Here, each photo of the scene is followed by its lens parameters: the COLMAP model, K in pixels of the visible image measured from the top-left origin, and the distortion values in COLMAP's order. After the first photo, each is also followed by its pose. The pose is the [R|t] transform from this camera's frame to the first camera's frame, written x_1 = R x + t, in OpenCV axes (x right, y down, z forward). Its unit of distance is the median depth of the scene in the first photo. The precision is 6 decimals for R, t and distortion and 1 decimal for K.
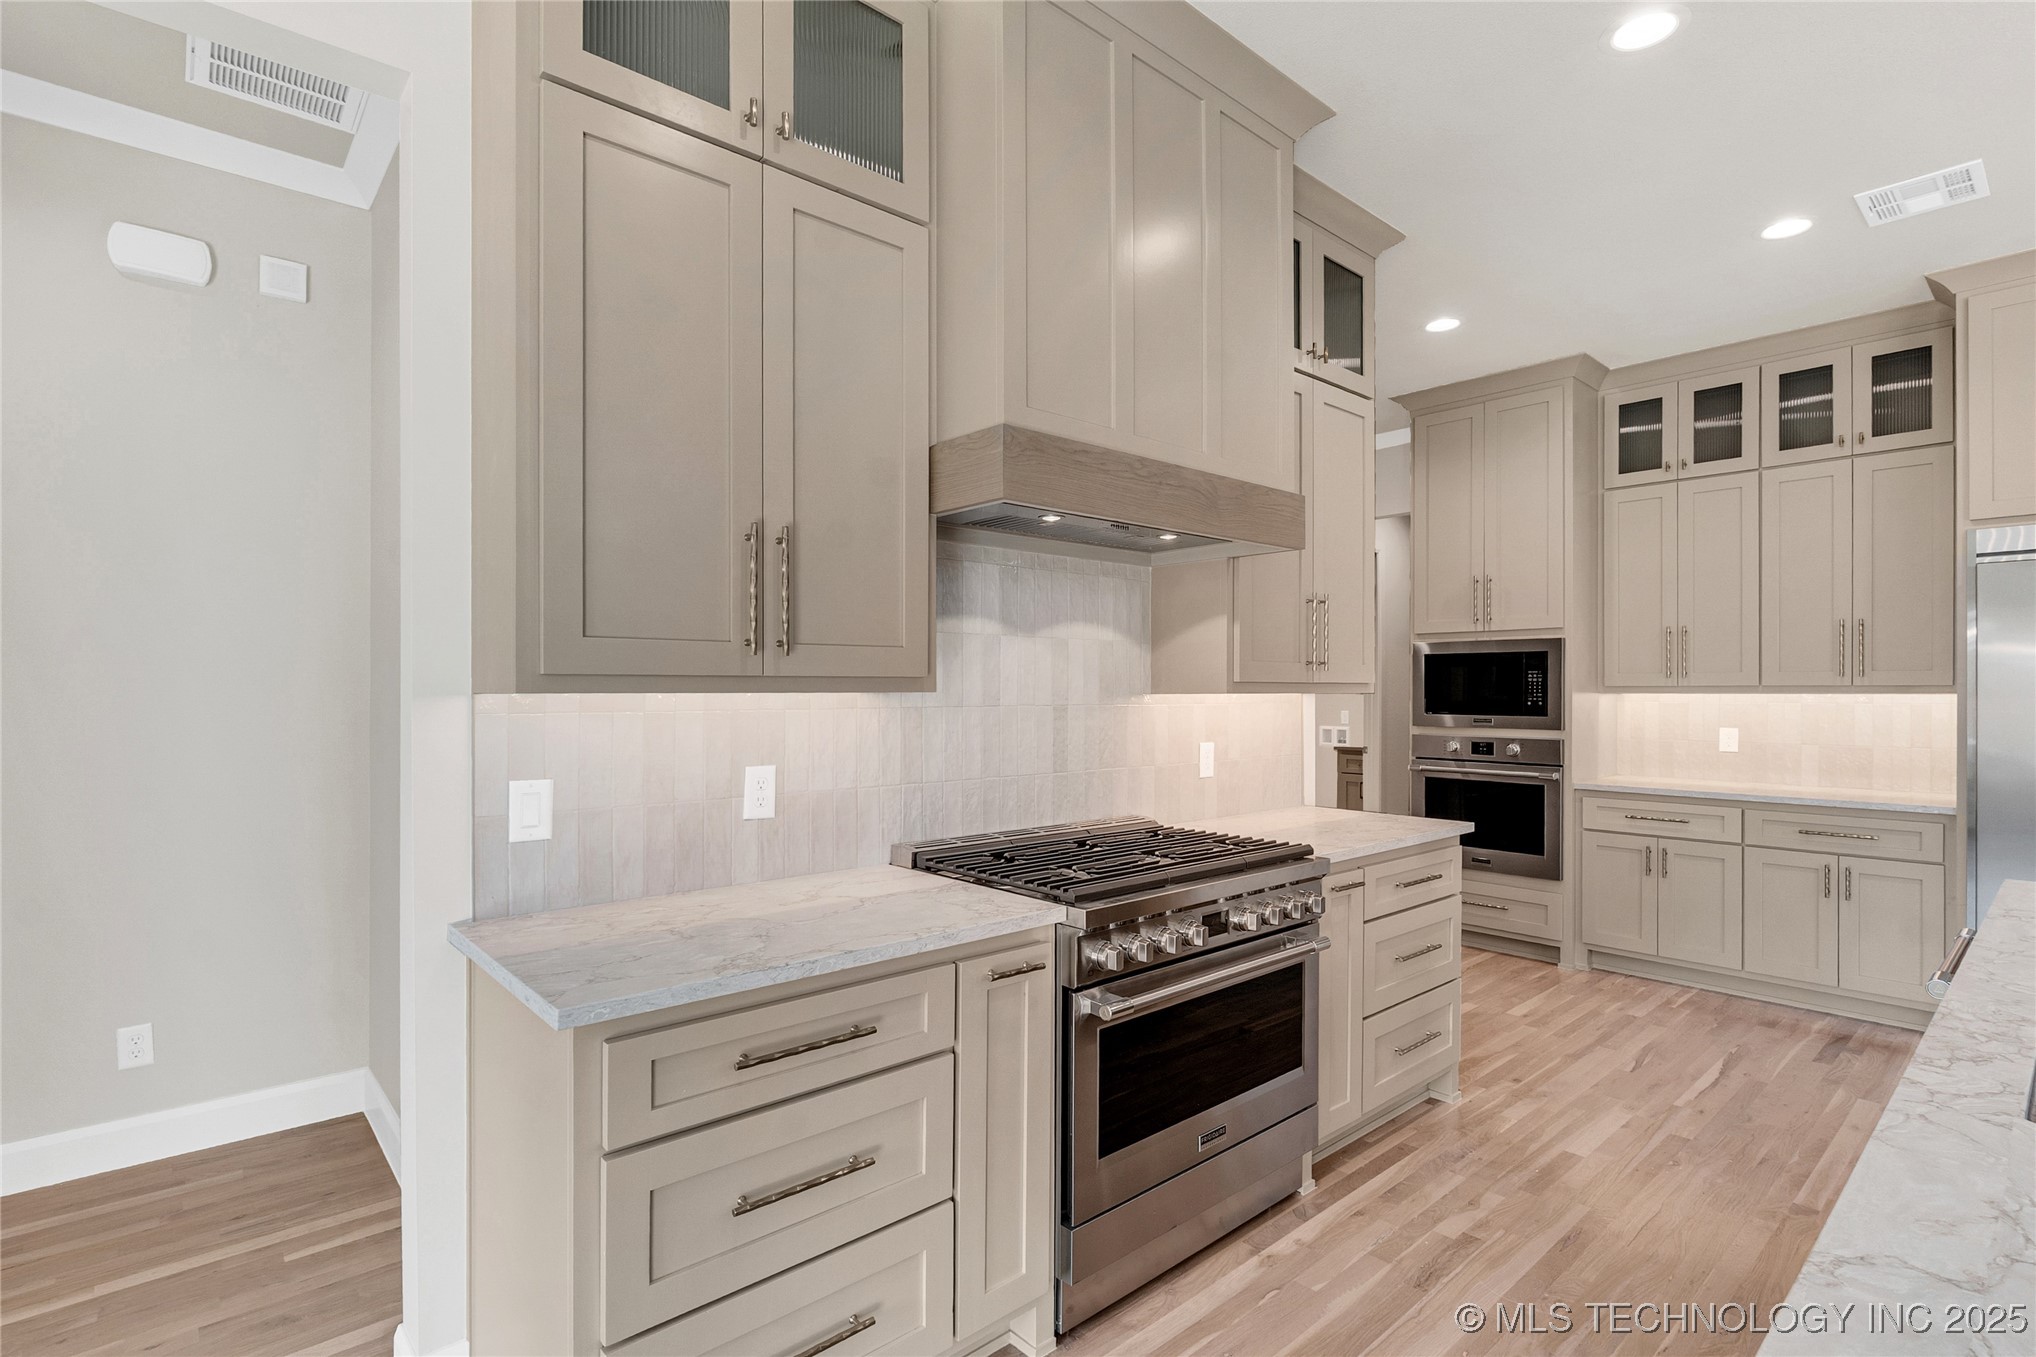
lens RADIAL K [[944.1, 0, 1023.2], [0, 944.1, 690.7], [0, 0, 1]] dist [-0.012418, 0.001872]
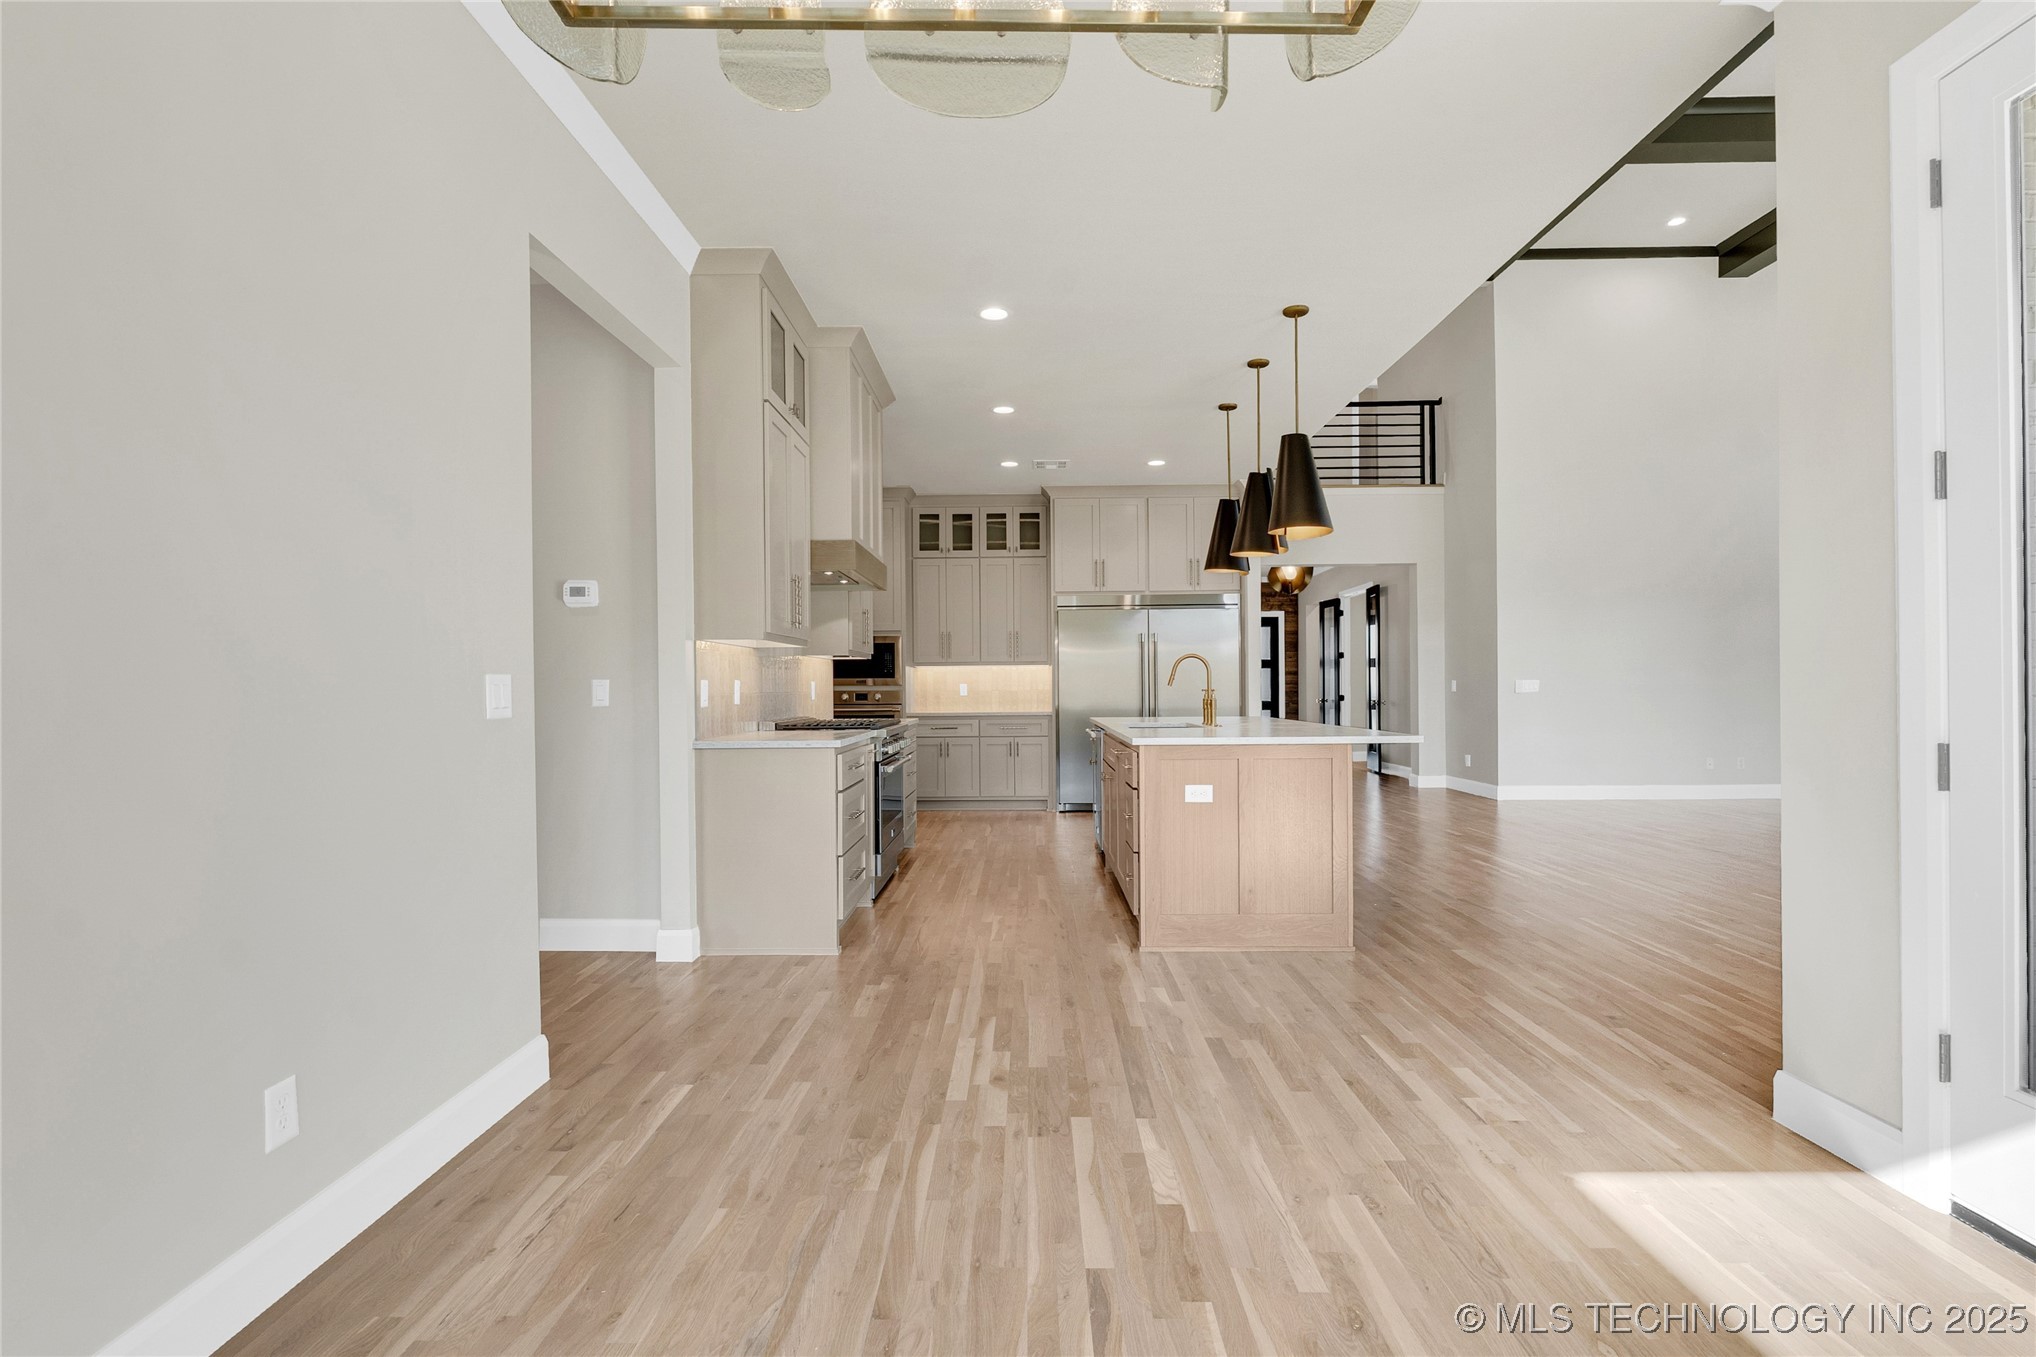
lens RADIAL K [[944.1, 0, 1009.3], [0, 944.1, 696.6], [0, 0, 1]] dist [-0.012418, 0.001872]
pose [[0.668782, -0.013953, 0.743327, -0.968832], [0.009317, 0.999903, 0.010388, 0.067173], [-0.743400, -0.000022, 0.668847, -0.594817]]
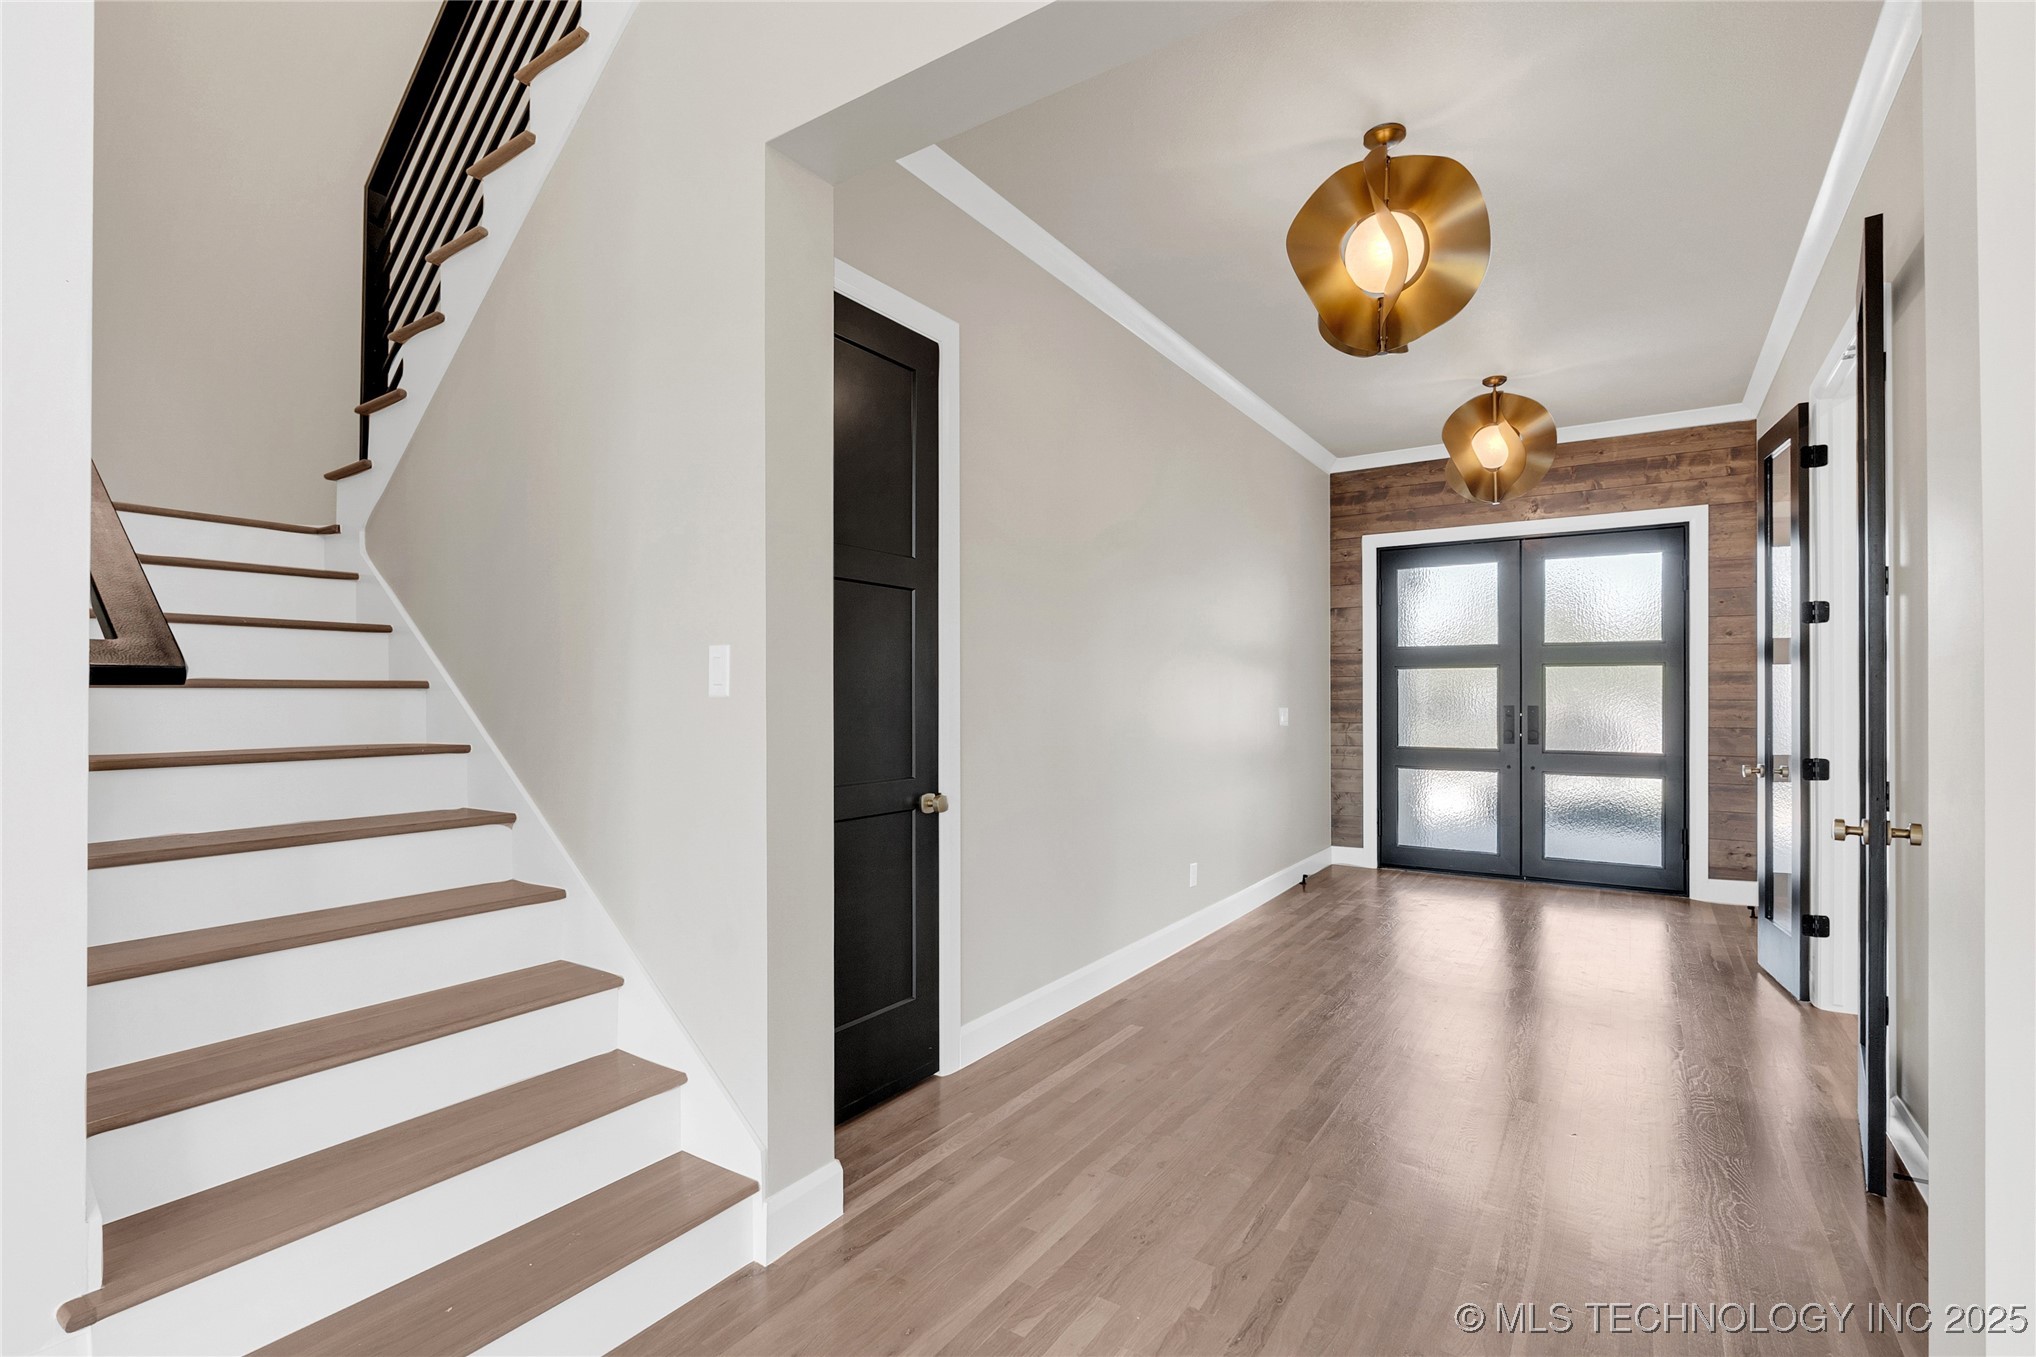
lens RADIAL K [[944.1, 0, 1022.0], [0, 944.1, 680.9], [0, 0, 1]] dist [-0.012418, 0.001872]
pose [[0.960813, 0.003360, 0.277177, 1.960934], [0.000055, 0.999924, -0.012312, 0.034454], [-0.277197, 0.011845, 0.960740, 0.320542]]
